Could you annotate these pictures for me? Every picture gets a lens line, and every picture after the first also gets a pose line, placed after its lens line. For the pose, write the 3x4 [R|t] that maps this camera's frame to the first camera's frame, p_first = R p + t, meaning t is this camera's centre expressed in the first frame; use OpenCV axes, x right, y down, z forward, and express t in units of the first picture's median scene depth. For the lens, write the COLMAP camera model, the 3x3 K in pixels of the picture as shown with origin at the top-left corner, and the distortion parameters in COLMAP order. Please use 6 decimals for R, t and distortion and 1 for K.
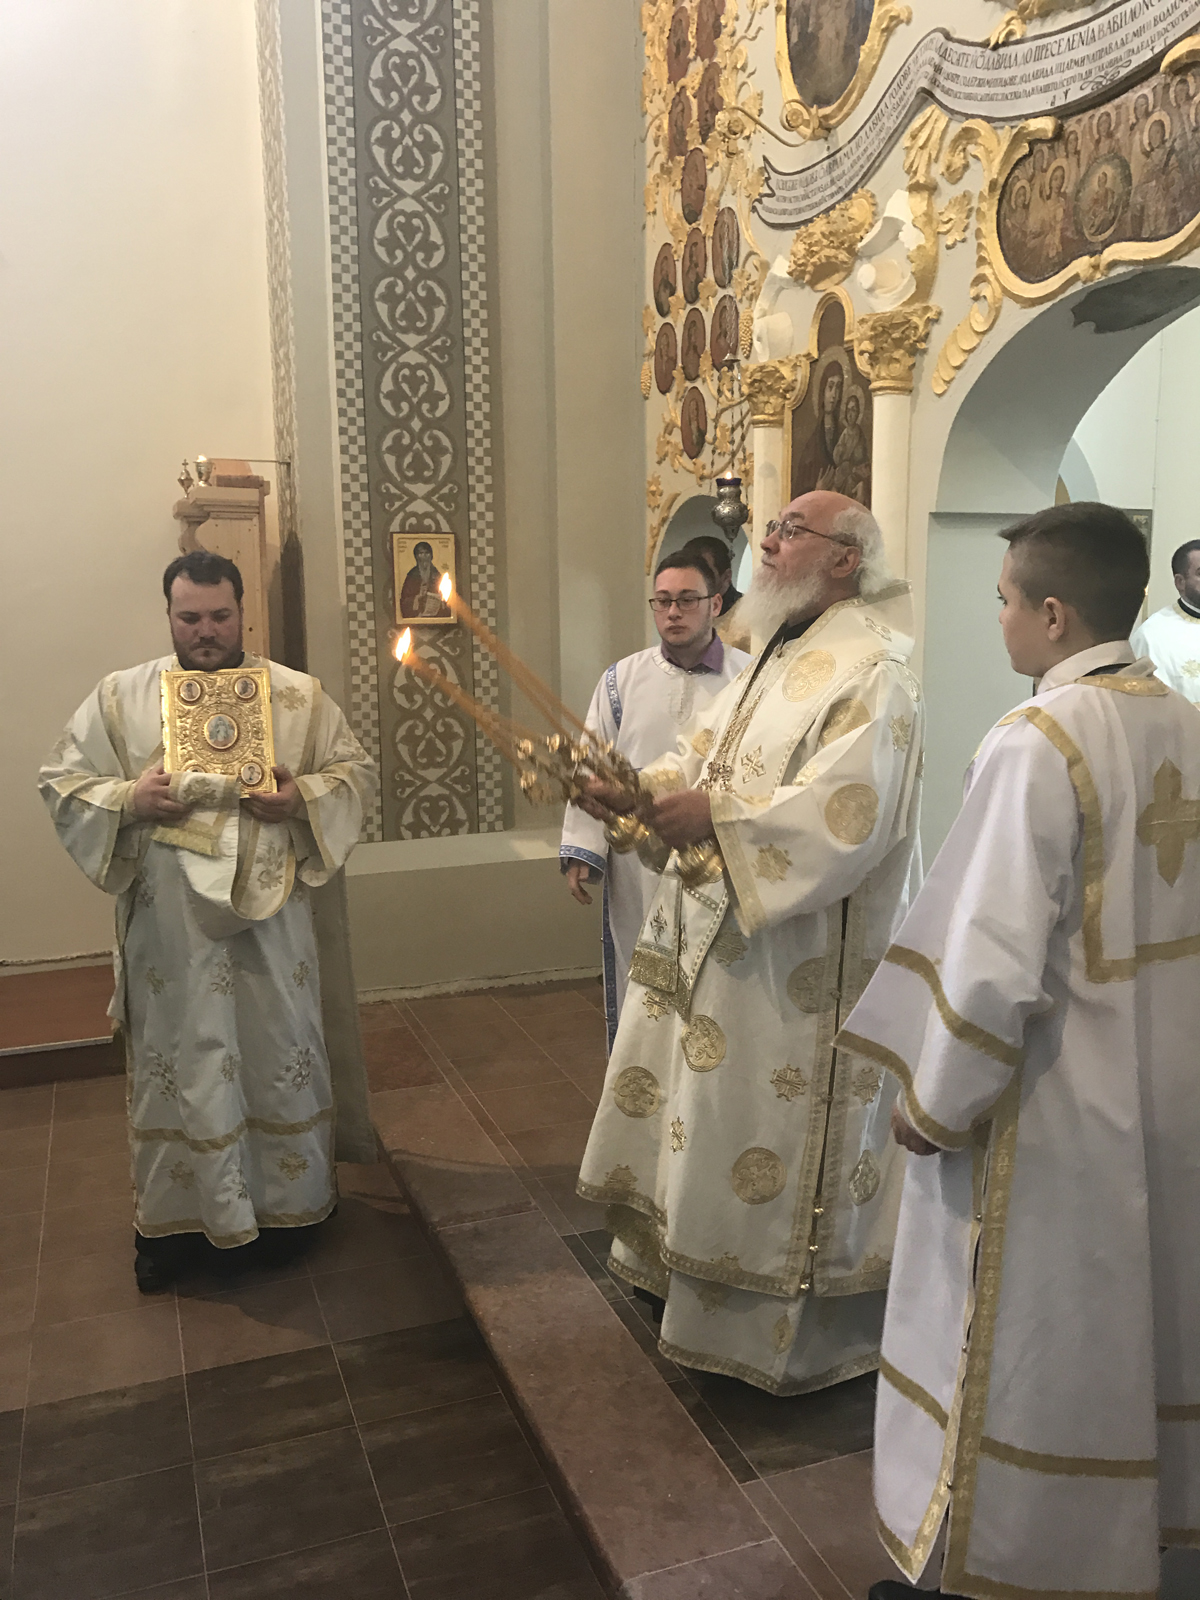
lens RADIAL K [[1310.6, 0, 612.7], [0, 1310.6, 801.3], [0, 0, 1]] dist [-0.008357, 0.036056]
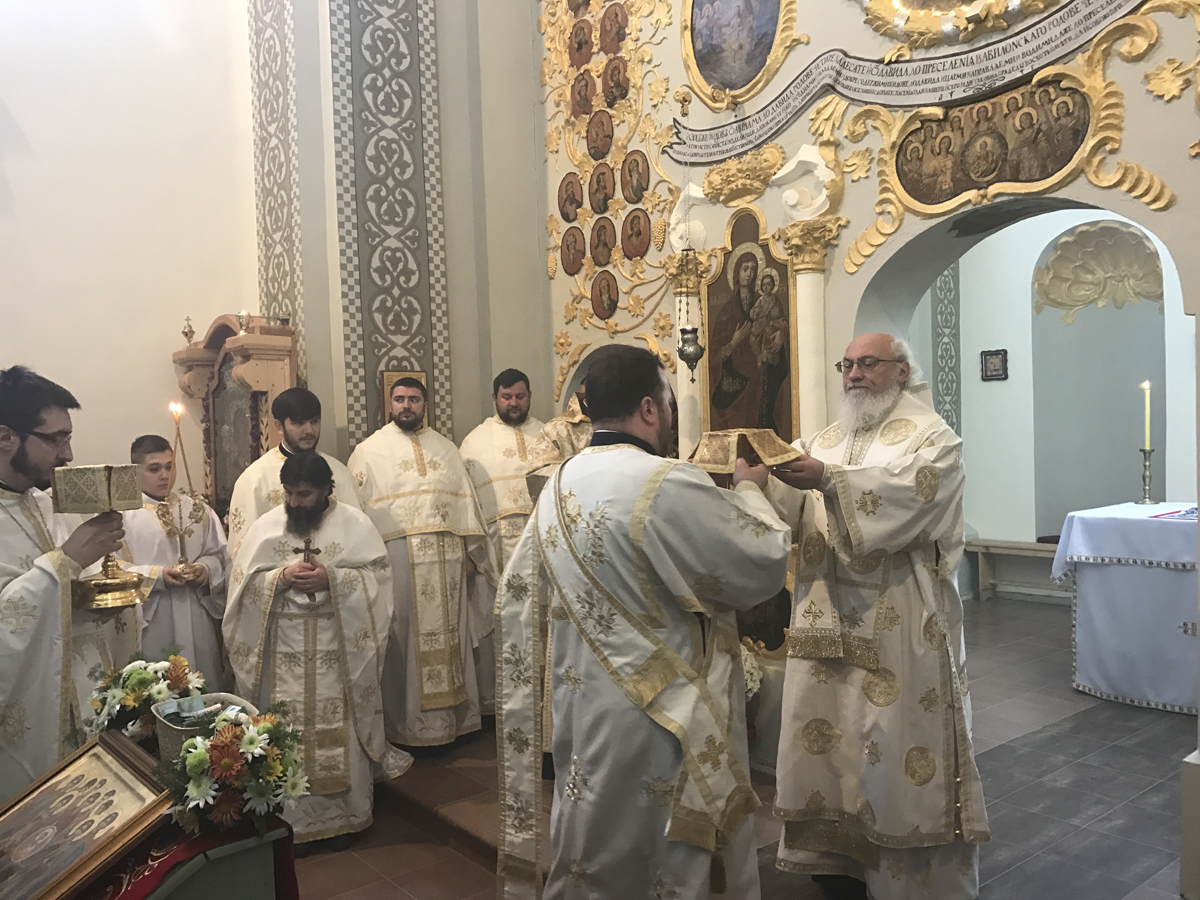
lens RADIAL K [[987.6, 0, 588.5], [0, 987.6, 452.5], [0, 0, 1]] dist [0.038957, -0.048013]
pose [[0.953394, -0.026886, 0.300527, -0.337934], [0.068972, 0.989070, -0.130320, 0.022031], [-0.293739, 0.144975, 0.944828, 0.023864]]
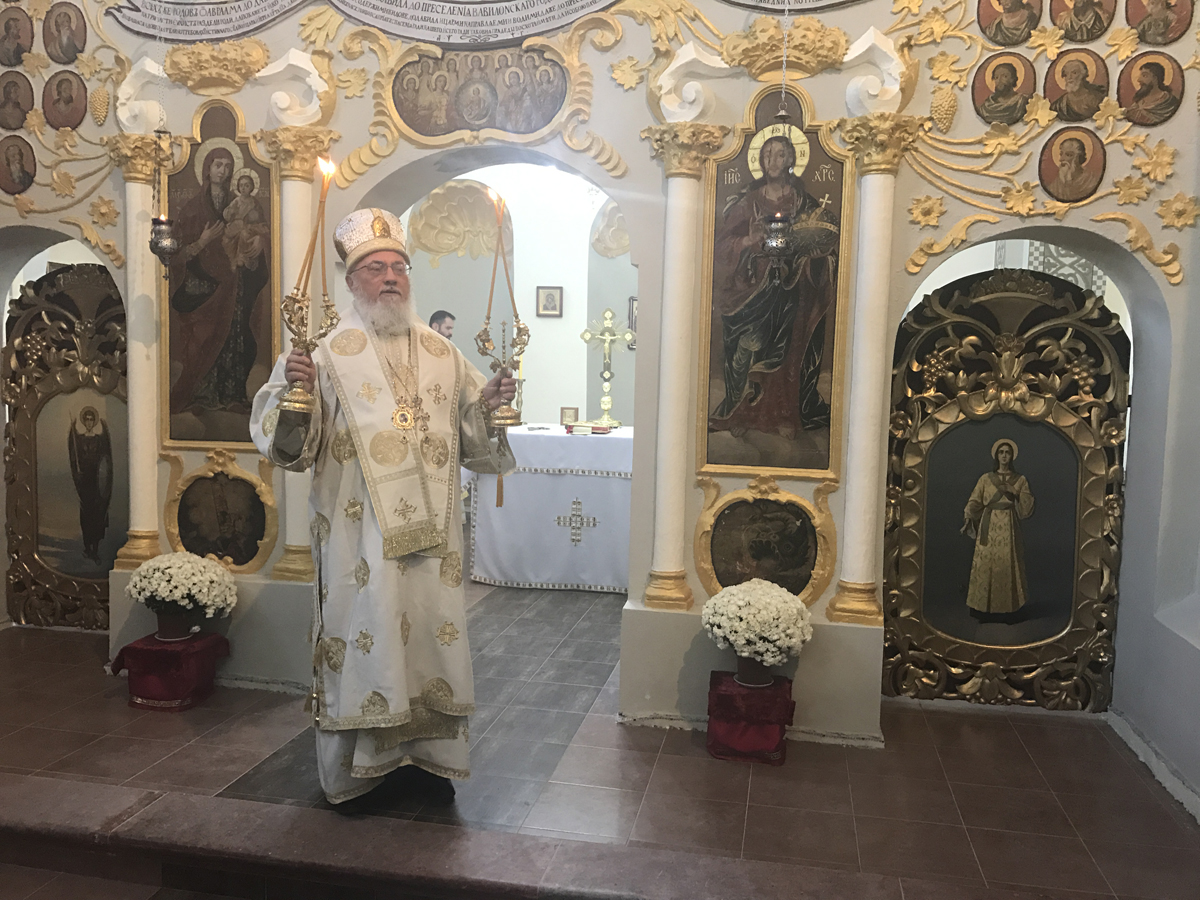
lens RADIAL K [[997.3, 0, 589.6], [0, 997.3, 449.0], [0, 0, 1]] dist [0.008151, 0.007496]
pose [[0.540741, -0.046999, 0.839875, -0.519405], [0.102632, 0.994665, -0.010416, 0.036557], [-0.834905, 0.091831, 0.542679, 0.114098]]
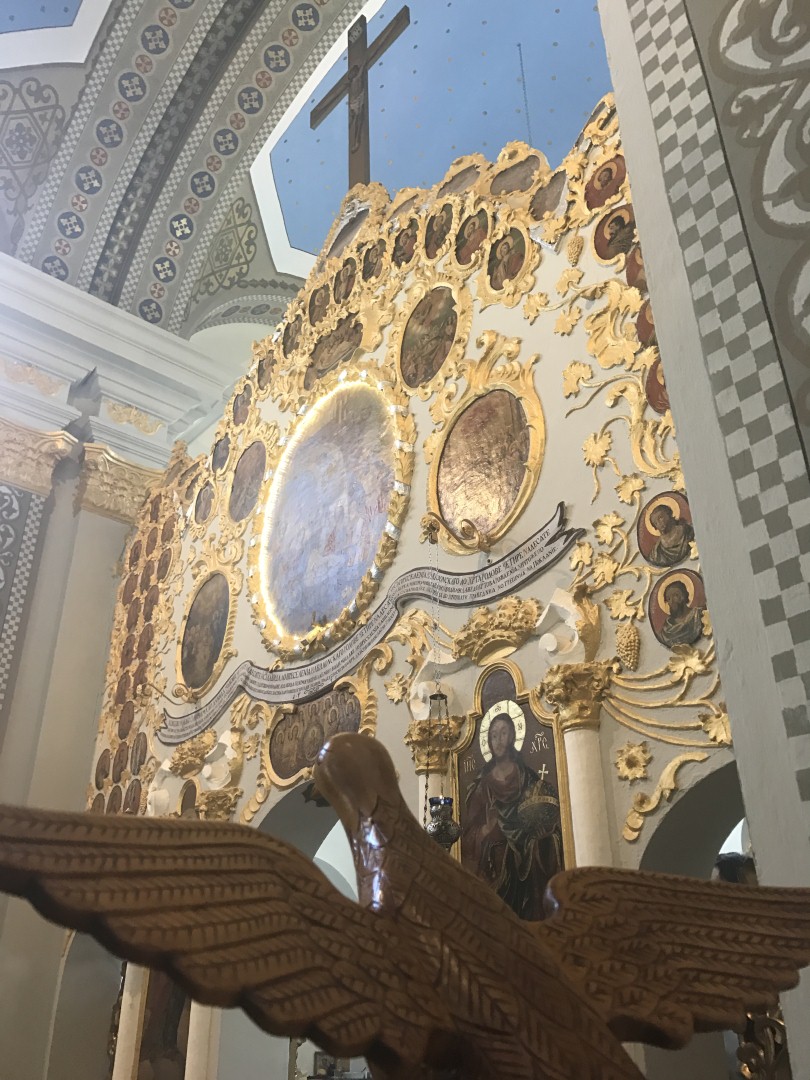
lens RADIAL K [[889.9, 0, 405.0], [0, 889.9, 540.0], [0, 0, 1]] dist [0.157124, -0.588276]
pose [[0.944880, 0.157989, 0.286777, 0.035840], [0.049382, 0.797093, -0.601834, 0.109251], [-0.323671, 0.582823, 0.745355, -0.215453]]
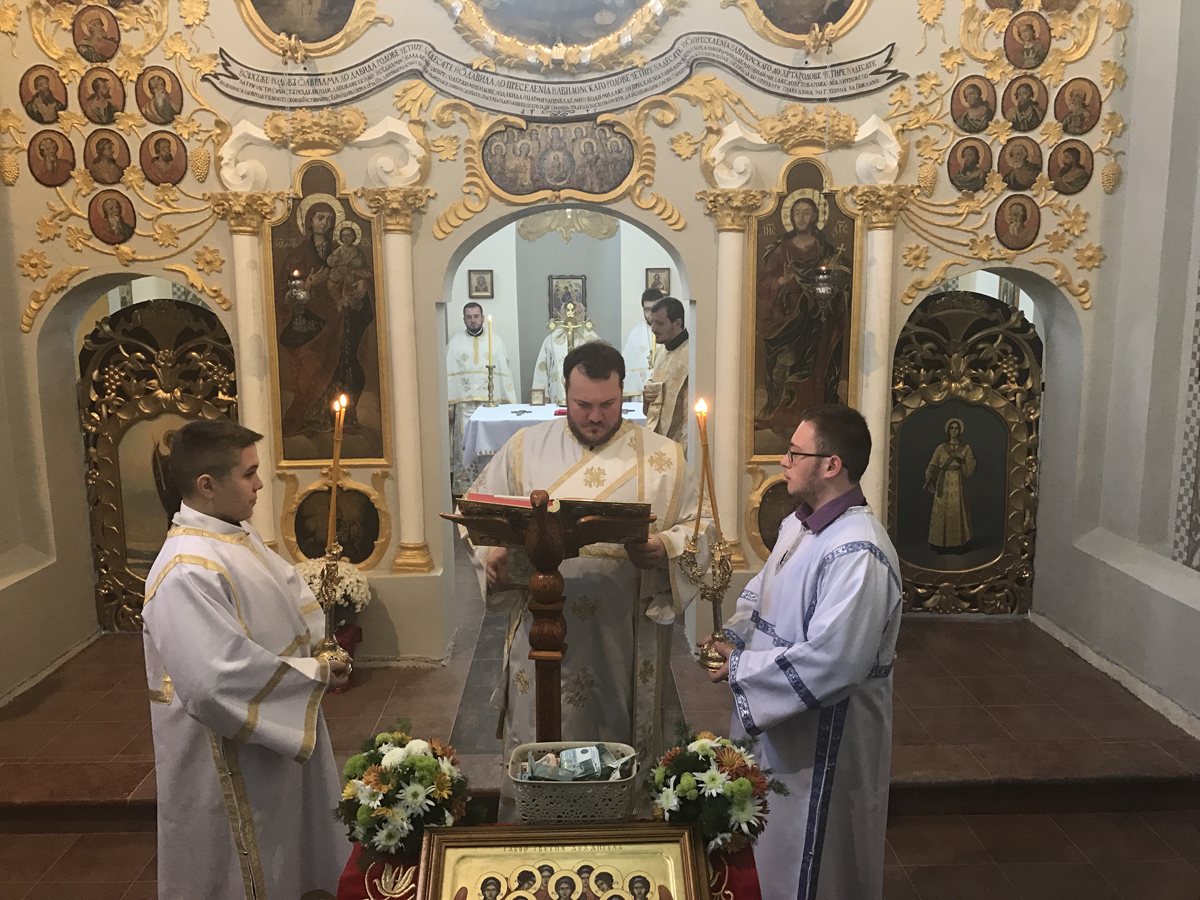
lens RADIAL K [[997.3, 0, 589.6], [0, 997.3, 449.0], [0, 0, 1]] dist [0.008151, 0.007496]
pose [[0.347540, -0.138244, 0.927418, -0.862914], [0.154578, 0.983986, 0.088750, -0.095942], [-0.924836, 0.112515, 0.363344, 0.283965]]
